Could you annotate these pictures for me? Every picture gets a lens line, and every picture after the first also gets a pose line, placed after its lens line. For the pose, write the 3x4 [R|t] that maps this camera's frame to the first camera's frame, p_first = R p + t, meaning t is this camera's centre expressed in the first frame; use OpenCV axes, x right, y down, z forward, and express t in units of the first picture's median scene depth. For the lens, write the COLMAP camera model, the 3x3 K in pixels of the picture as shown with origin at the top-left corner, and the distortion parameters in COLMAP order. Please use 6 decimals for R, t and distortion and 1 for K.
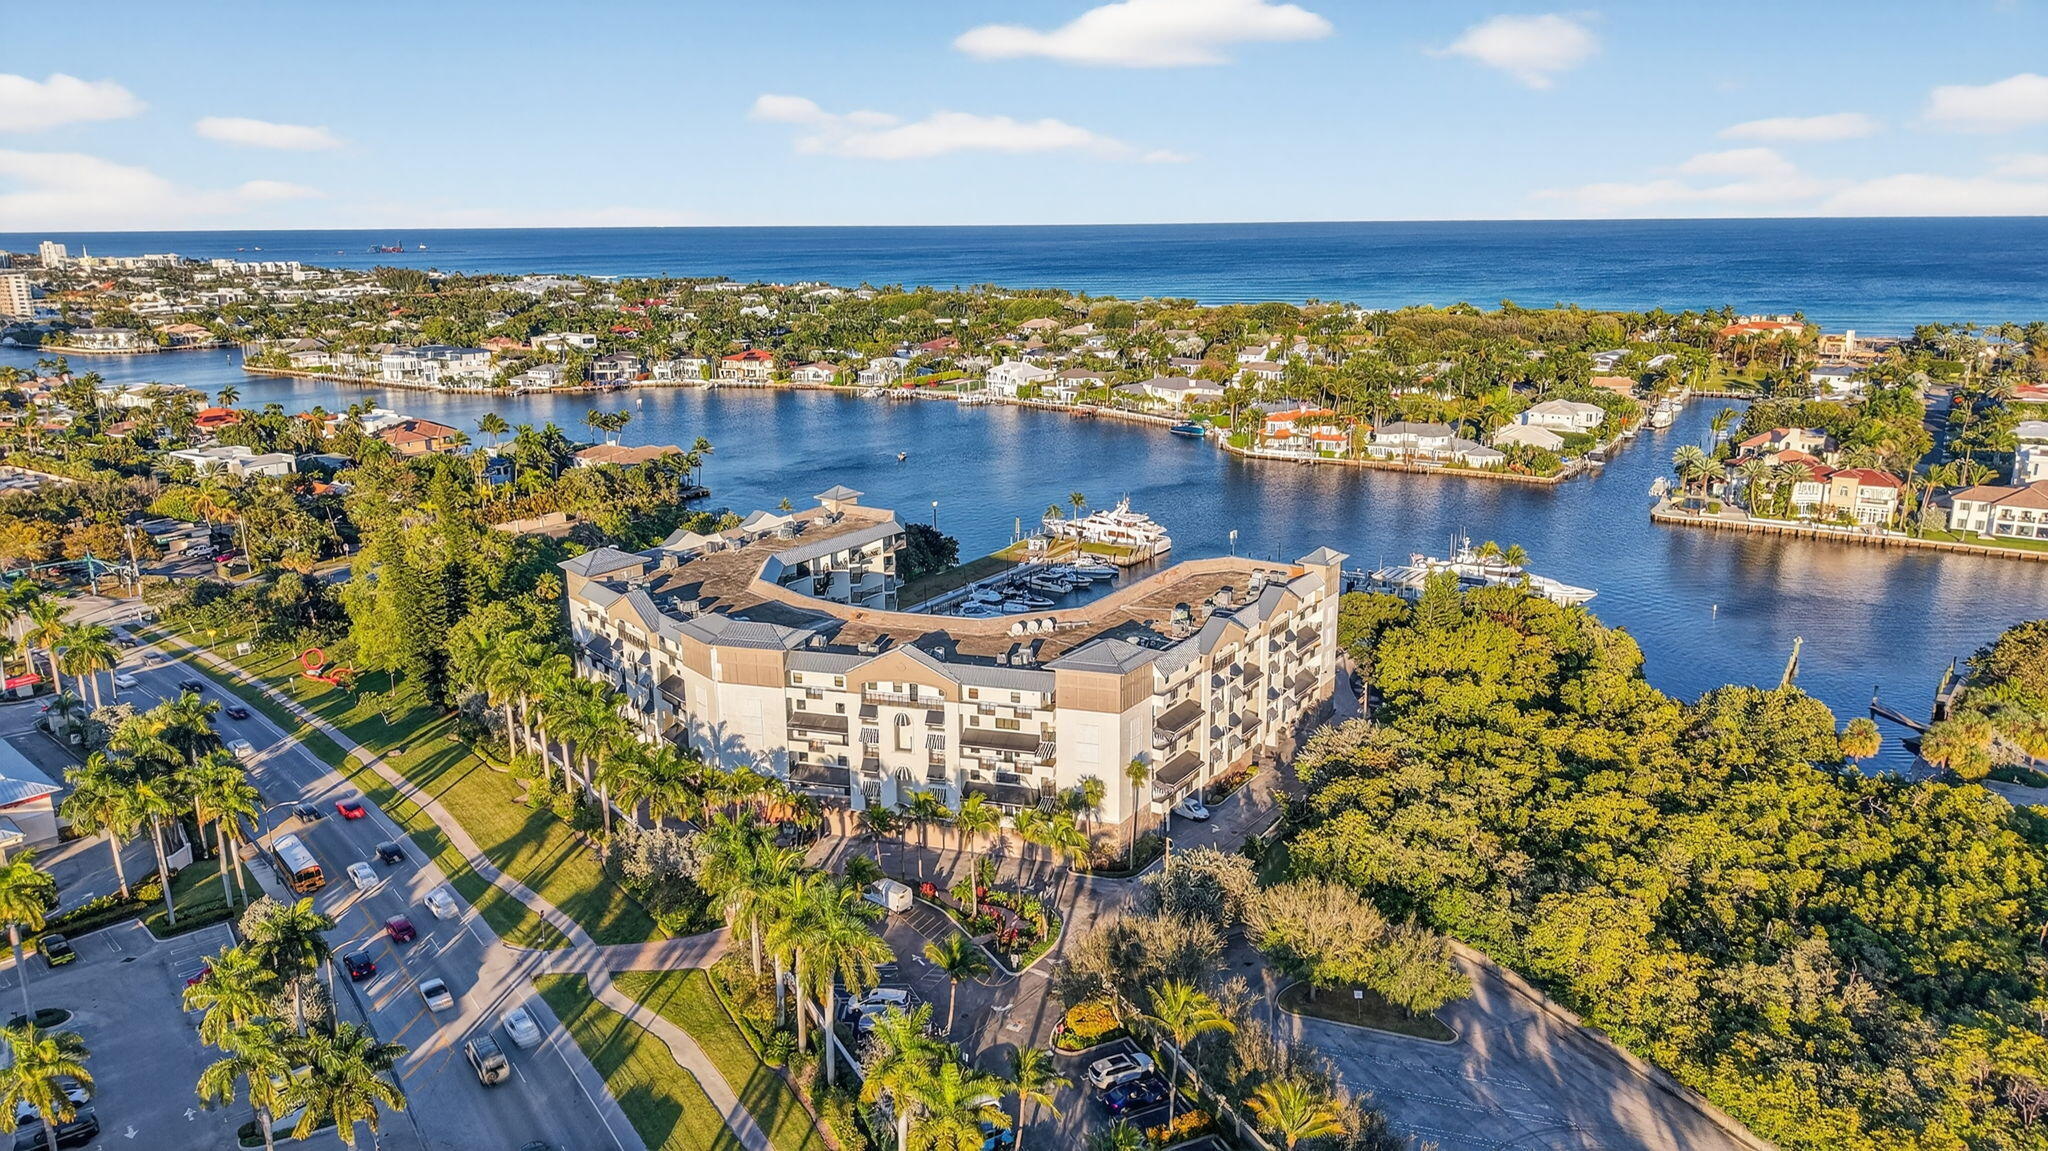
lens RADIAL K [[1371.9, 0, 1024.0], [0, 1371.9, 575.5], [0, 0, 1]] dist [0.095249, -0.156591]
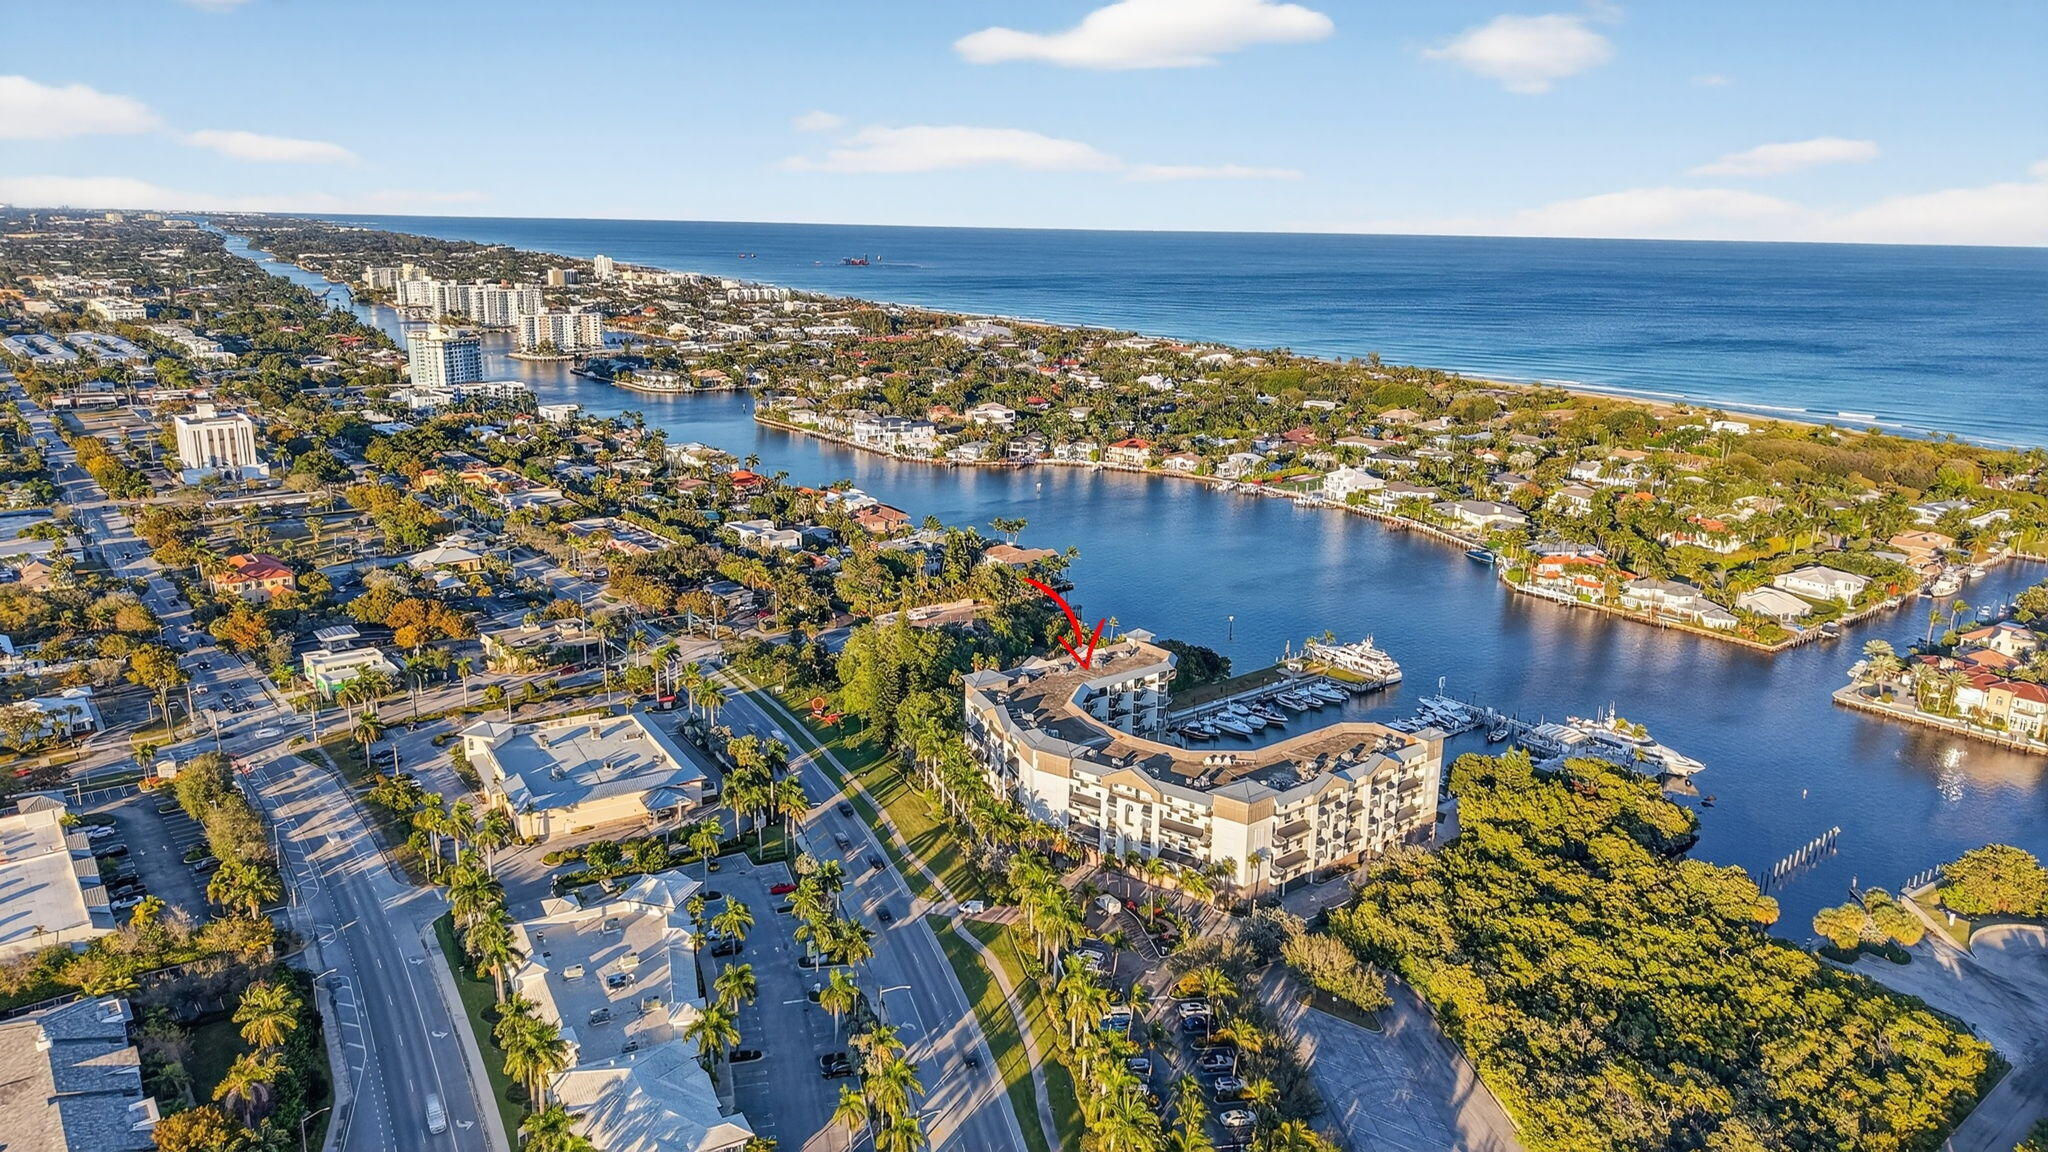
lens RADIAL K [[1374.4, 0, 1024.0], [0, 1374.4, 576.0], [0, 0, 1]] dist [0.065570, -0.079832]
pose [[0.954781, 0.101076, -0.279602, 0.192551], [-0.101213, 0.994766, 0.013987, -0.158848], [0.279553, 0.014944, 0.960014, -0.586680]]
